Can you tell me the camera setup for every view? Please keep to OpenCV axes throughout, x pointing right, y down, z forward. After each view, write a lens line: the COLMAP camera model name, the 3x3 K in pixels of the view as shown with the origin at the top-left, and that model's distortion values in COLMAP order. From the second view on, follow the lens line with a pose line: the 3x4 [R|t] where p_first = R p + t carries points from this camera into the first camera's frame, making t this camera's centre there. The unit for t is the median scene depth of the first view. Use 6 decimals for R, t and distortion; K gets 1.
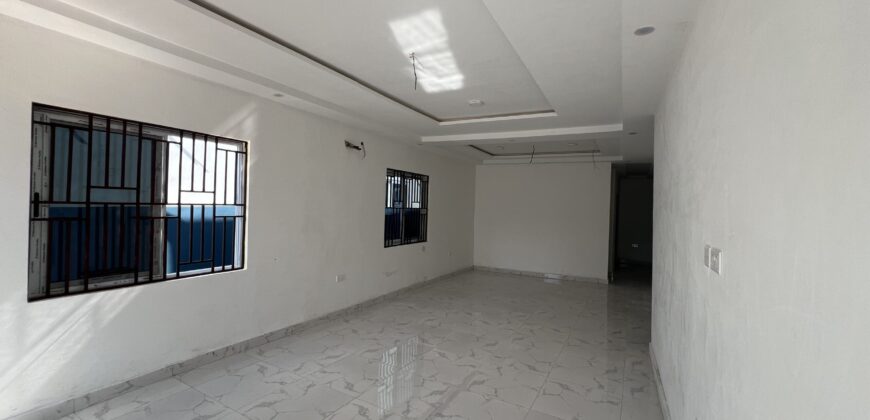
lens RADIAL K [[349.4, 0, 434.8], [0, 349.4, 206.7], [0, 0, 1]] dist [0.002356, -0.000038]
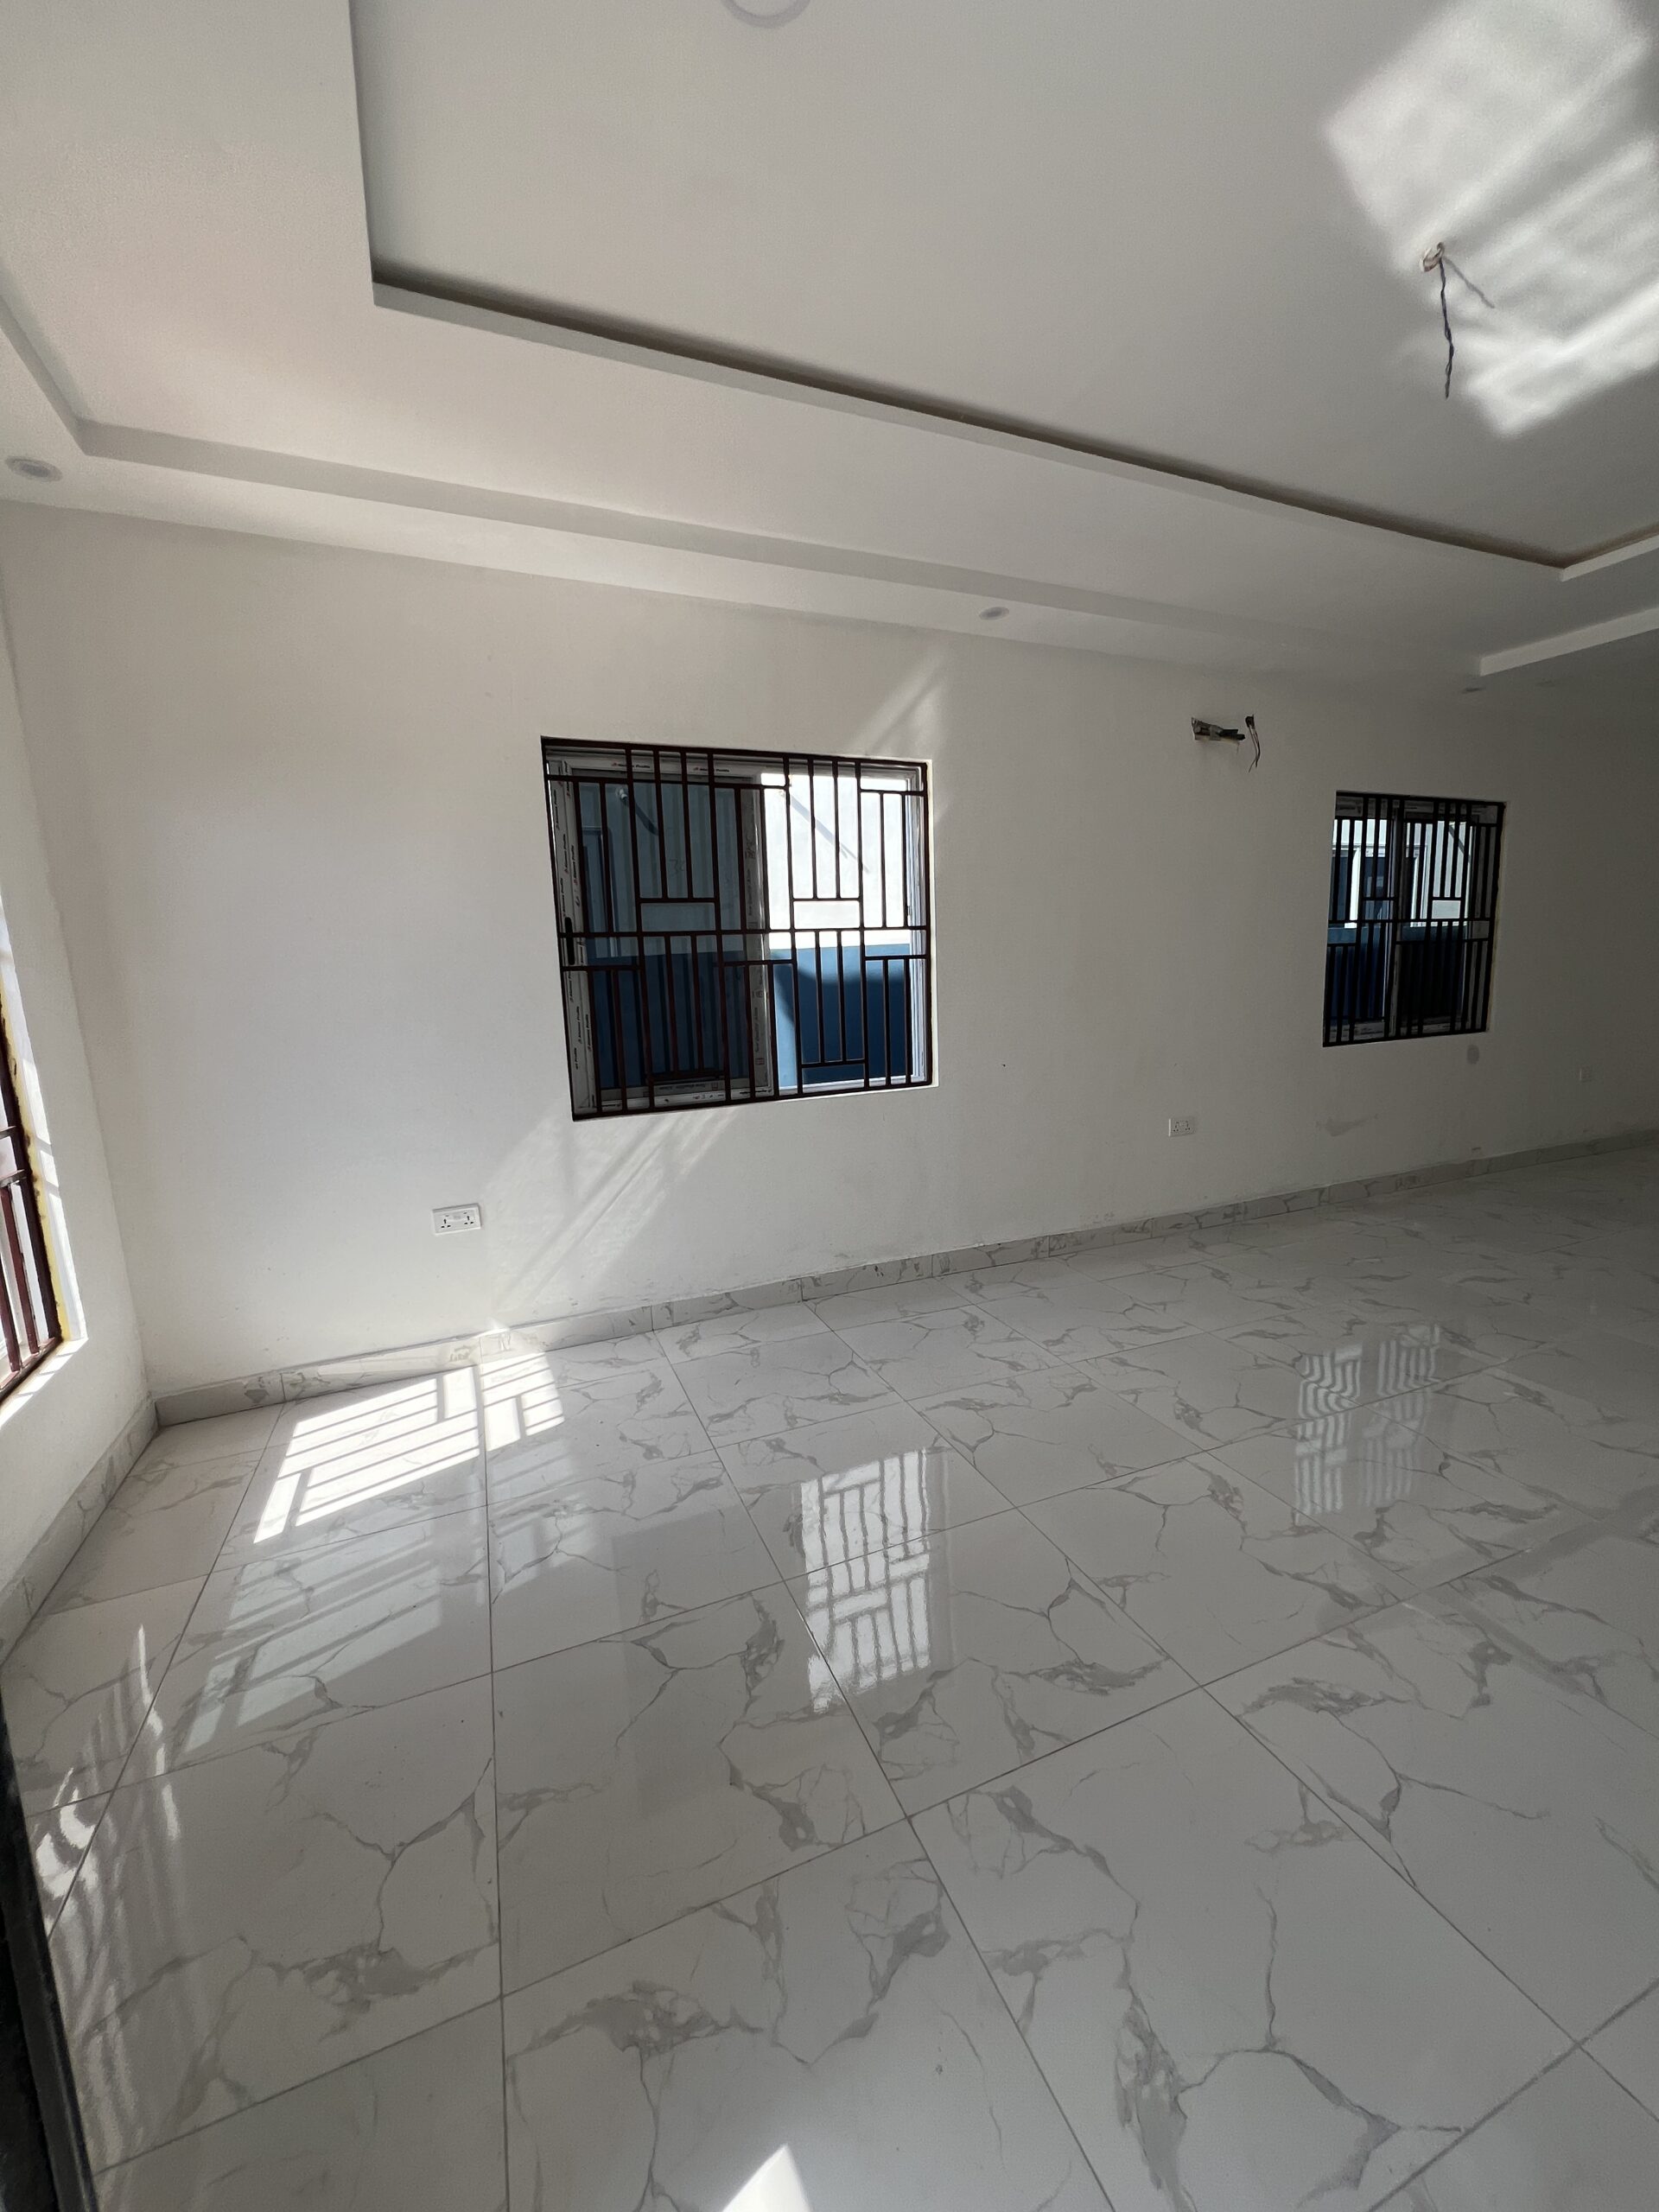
lens RADIAL K [[890.9, 0, 838.2], [0, 890.9, 1103.7], [0, 0, 1]] dist [-0.002271, 0.002240]
pose [[0.791914, 0.036509, -0.609540, 0.007886], [0.056226, 0.989611, 0.132323, 0.055858], [0.608039, -0.139060, 0.781634, 0.110499]]
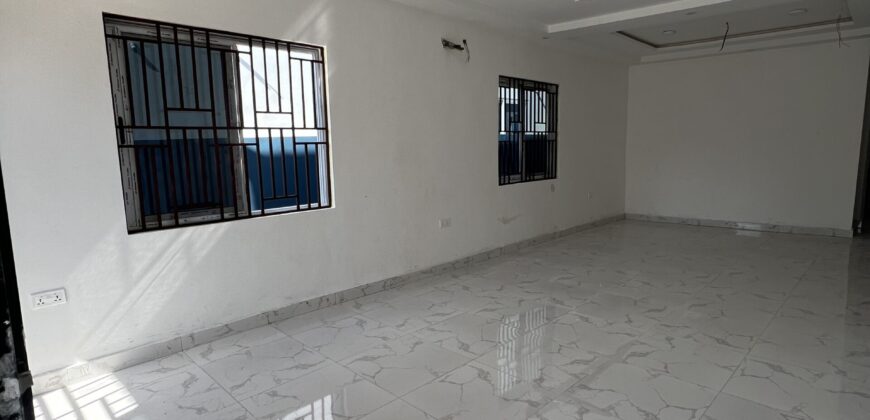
lens RADIAL K [[467.2, 0, 440.0], [0, 467.2, 208.3], [0, 0, 1]] dist [0.000791, 0.000499]
pose [[0.966413, -0.013600, -0.256635, -0.017745], [0.047269, 0.990968, 0.125488, 0.055506], [0.252611, -0.133404, 0.958327, 0.011300]]
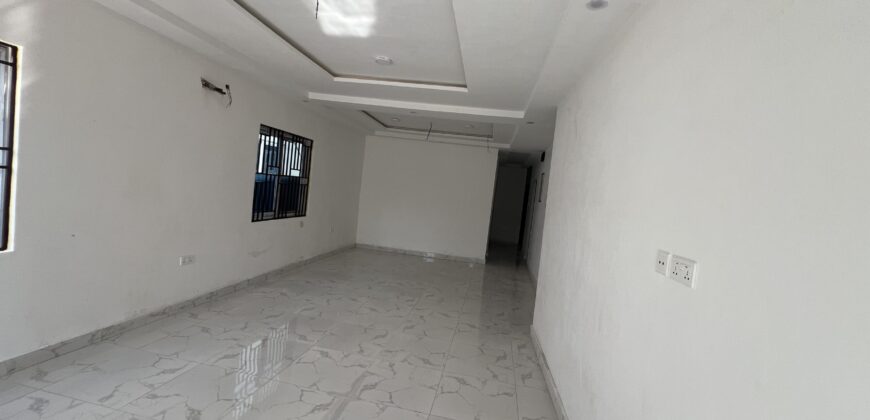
lens RADIAL K [[349.4, 0, 434.6], [0, 349.4, 207.0], [0, 0, 1]] dist [0.002356, -0.000038]
pose [[0.937979, 0.058609, 0.341703, -0.040088], [-0.083891, 0.994687, 0.059673, -0.003157], [-0.336390, -0.084638, 0.937912, 0.150476]]
